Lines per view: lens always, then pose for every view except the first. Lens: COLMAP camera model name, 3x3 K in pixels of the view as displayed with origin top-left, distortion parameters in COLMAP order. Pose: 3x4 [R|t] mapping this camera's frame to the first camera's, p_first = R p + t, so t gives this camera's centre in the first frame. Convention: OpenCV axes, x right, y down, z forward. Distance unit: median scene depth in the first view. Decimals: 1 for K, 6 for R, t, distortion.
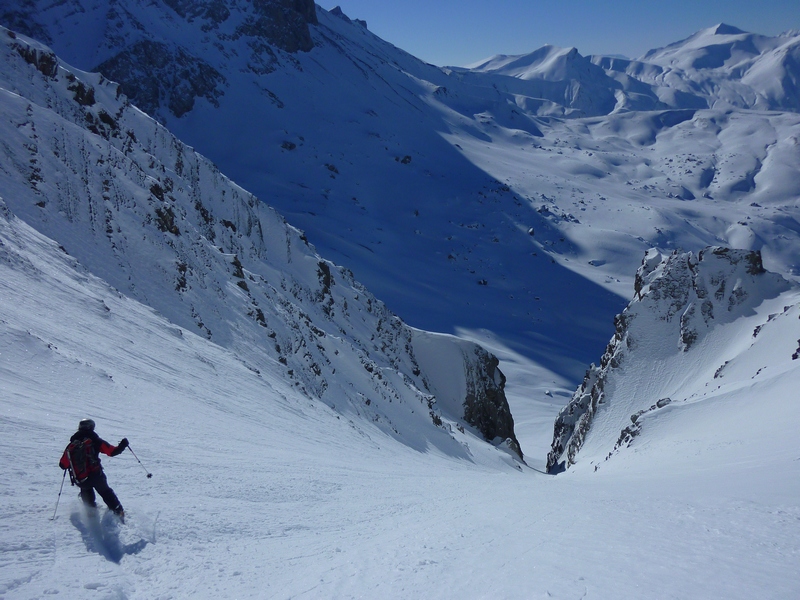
lens RADIAL K [[600.2, 0, 406.4], [0, 600.2, 301.0], [0, 0, 1]] dist [-0.033130, 0.003634]
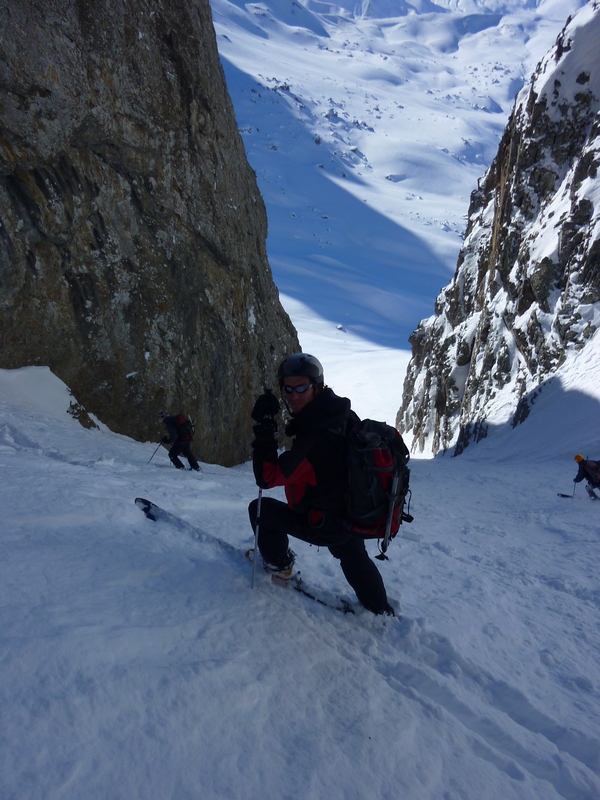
lens RADIAL K [[595.7, 0, 298.3], [0, 595.7, 399.1], [0, 0, 1]] dist [-0.014448, -0.004217]
pose [[0.984337, -0.050977, 0.168768, 0.025185], [0.011920, 0.974336, 0.224781, 0.036357], [-0.175896, -0.219248, 0.959683, 0.130658]]
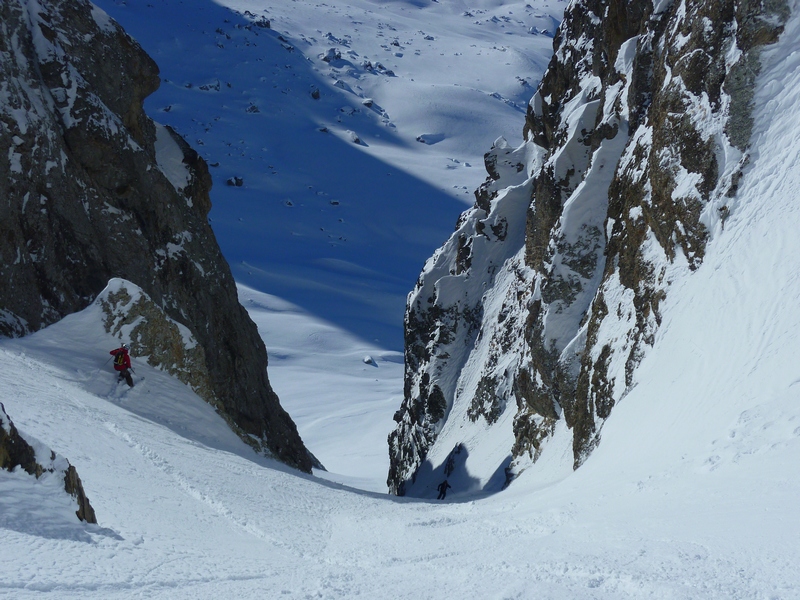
lens RADIAL K [[949.6, 0, 398.5], [0, 949.6, 301.4], [0, 0, 1]] dist [-0.021617, 0.000000]
pose [[0.958108, -0.101154, 0.267950, 0.019610], [0.087513, 0.994207, 0.062404, 0.025503], [-0.272710, -0.036340, 0.961410, 0.088180]]
